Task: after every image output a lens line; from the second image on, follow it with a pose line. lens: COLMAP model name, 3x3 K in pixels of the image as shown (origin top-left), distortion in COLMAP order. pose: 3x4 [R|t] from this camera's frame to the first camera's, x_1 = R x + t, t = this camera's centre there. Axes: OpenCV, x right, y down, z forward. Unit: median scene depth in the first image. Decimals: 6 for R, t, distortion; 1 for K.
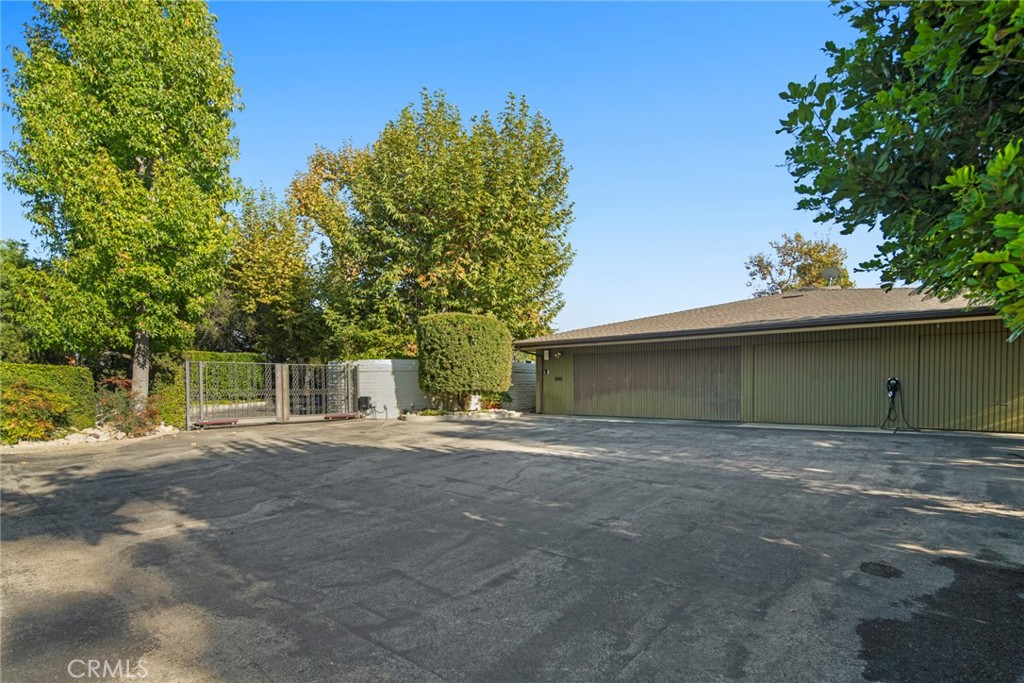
lens RADIAL K [[492.3, 0, 509.4], [0, 492.3, 346.5], [0, 0, 1]] dist [0.001113, -0.000958]
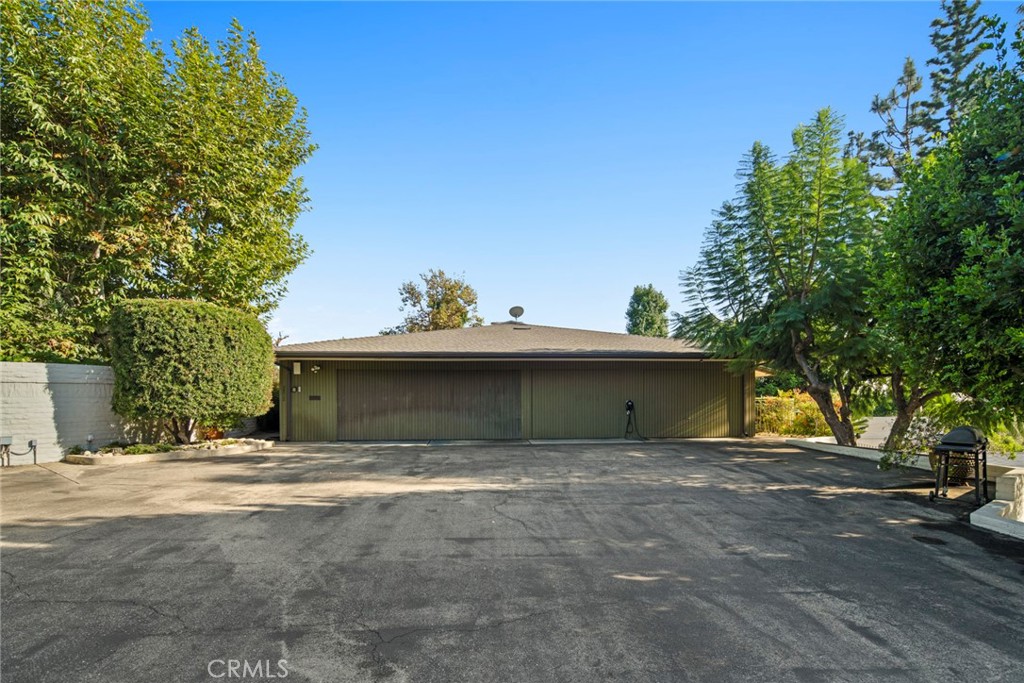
lens RADIAL K [[493.8, 0, 513.1], [0, 493.8, 363.0], [0, 0, 1]] dist [0.010189, -0.009069]
pose [[0.716269, 0.056847, 0.695505, -0.469740], [-0.055730, 0.998153, -0.024190, 0.016928], [-0.695595, -0.021433, 0.718114, 0.337956]]
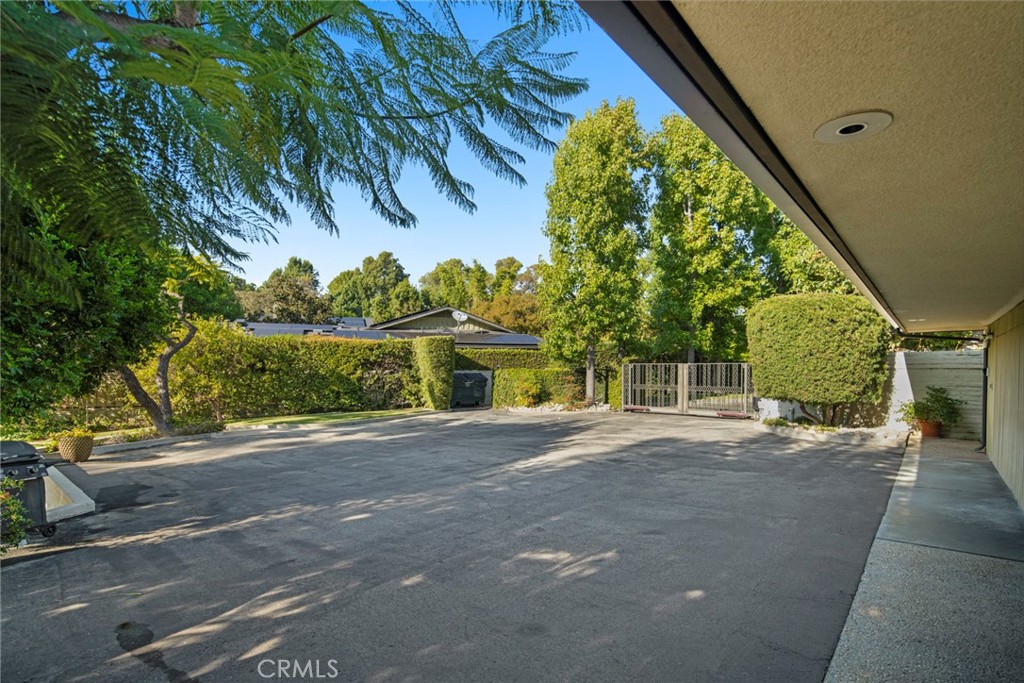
lens RADIAL K [[493.8, 0, 513.1], [0, 493.8, 363.0], [0, 0, 1]] dist [0.010189, -0.009069]
pose [[-0.008285, -0.005292, -0.999952, 1.132715], [0.078078, 0.996930, -0.005923, 0.016348], [0.996913, -0.078123, -0.007847, 1.007532]]
